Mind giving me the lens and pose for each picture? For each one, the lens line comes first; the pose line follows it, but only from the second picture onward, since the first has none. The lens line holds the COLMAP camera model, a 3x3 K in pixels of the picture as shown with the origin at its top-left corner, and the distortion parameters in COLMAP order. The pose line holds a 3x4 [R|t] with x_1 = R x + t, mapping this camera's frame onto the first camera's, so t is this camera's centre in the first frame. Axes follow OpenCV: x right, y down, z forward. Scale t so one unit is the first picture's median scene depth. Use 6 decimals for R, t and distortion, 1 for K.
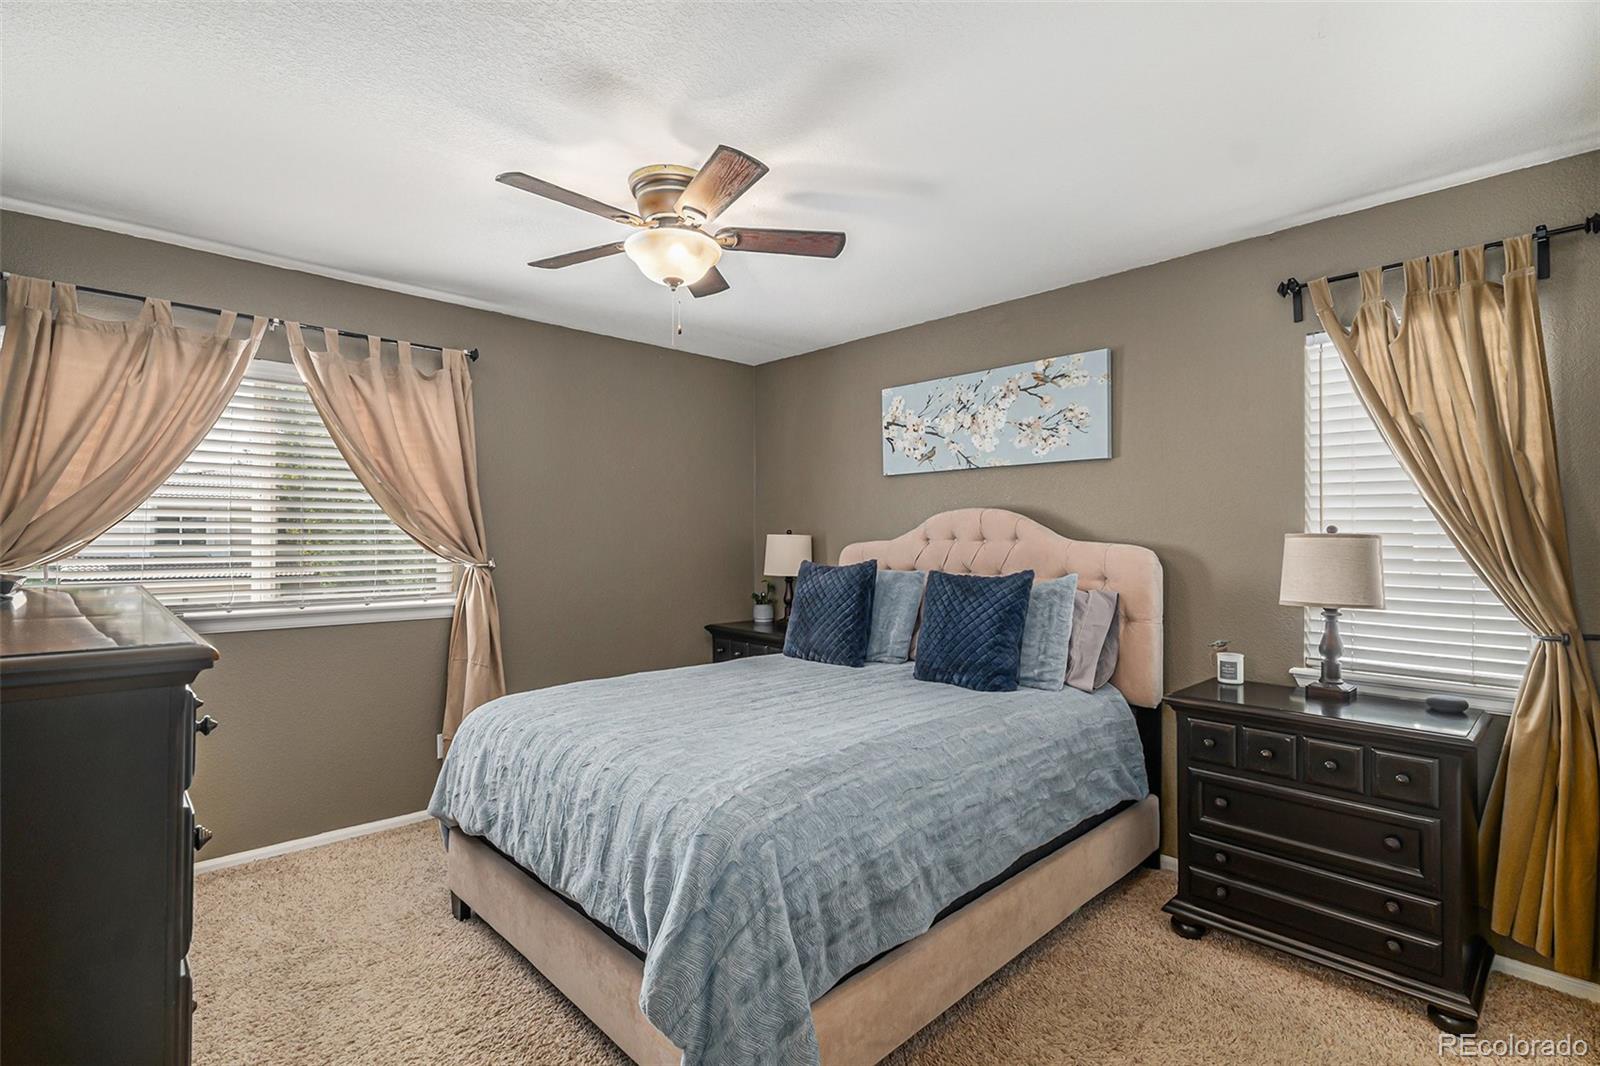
lens RADIAL K [[743.5, 0, 800.7], [0, 743.5, 536.3], [0, 0, 1]] dist [0.000495, 0.000417]
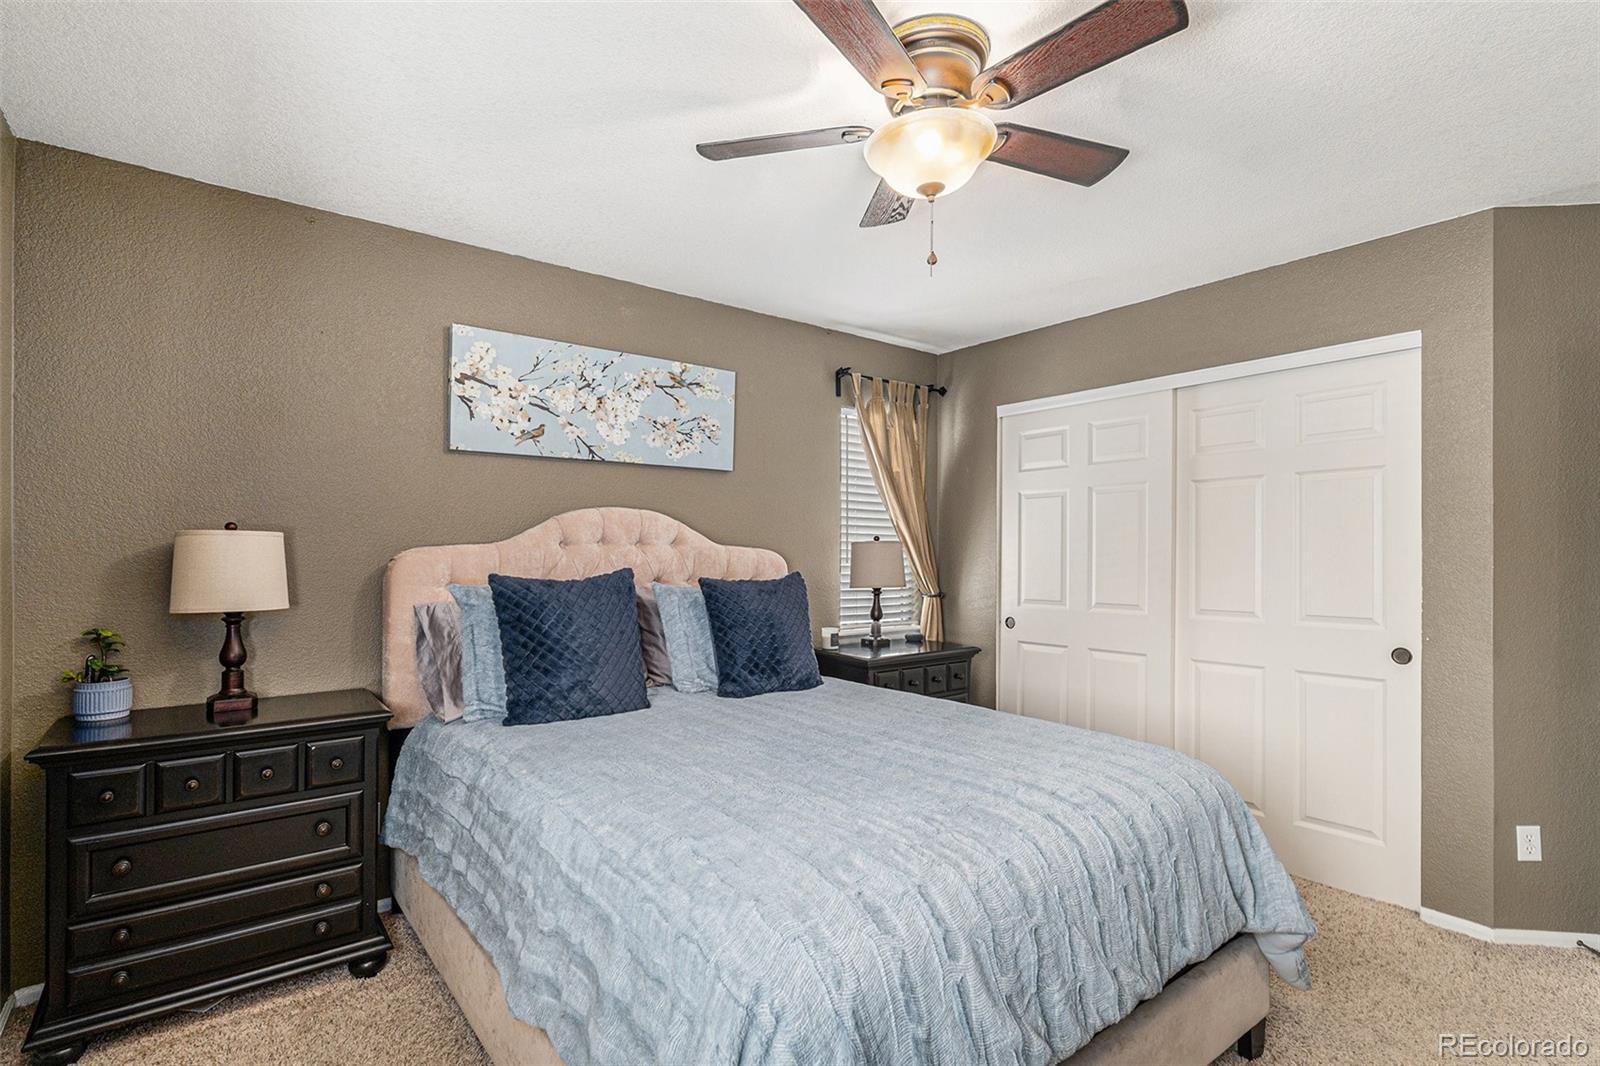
lens RADIAL K [[780.8, 0, 802.1], [0, 780.8, 552.6], [0, 0, 1]] dist [0.001115, 0.000705]
pose [[0.104565, -0.014053, 0.994419, -0.637977], [-0.015562, 0.999755, 0.015765, -0.002766], [-0.994396, -0.017123, 0.104320, 0.667239]]
